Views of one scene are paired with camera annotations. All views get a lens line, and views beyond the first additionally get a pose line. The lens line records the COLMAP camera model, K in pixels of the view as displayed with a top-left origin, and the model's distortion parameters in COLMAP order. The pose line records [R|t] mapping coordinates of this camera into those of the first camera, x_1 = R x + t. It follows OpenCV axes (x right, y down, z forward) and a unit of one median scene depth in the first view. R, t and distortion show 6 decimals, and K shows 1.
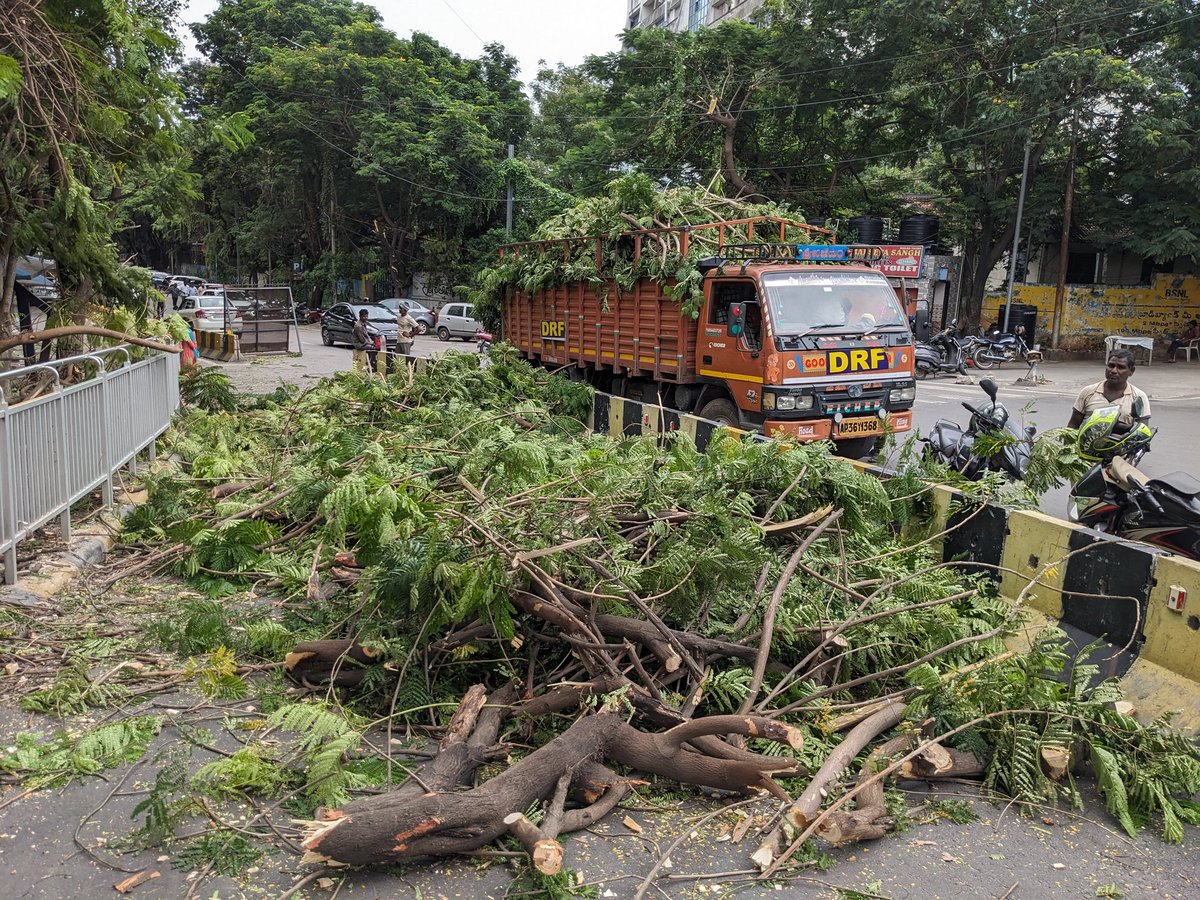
lens RADIAL K [[861.1, 0, 599.1], [0, 861.1, 455.1], [0, 0, 1]] dist [-0.000573, -0.010876]
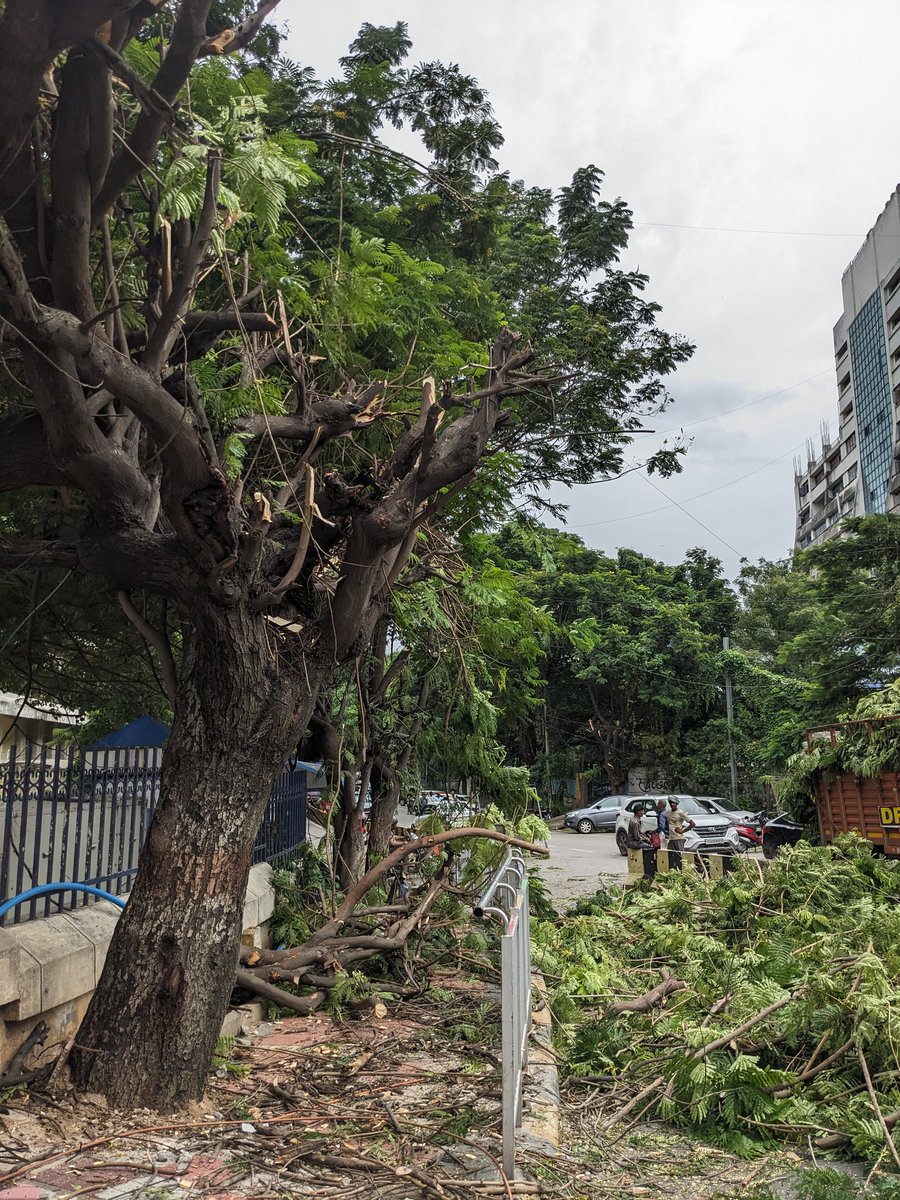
lens RADIAL K [[861.1, 0, 453.0], [0, 861.1, 602.2], [0, 0, 1]] dist [-0.000573, -0.010876]
pose [[0.958187, -0.105688, -0.265908, -0.134699], [-0.007949, 0.919097, -0.393951, 0.001932], [0.286031, 0.379592, 0.879827, 0.005780]]
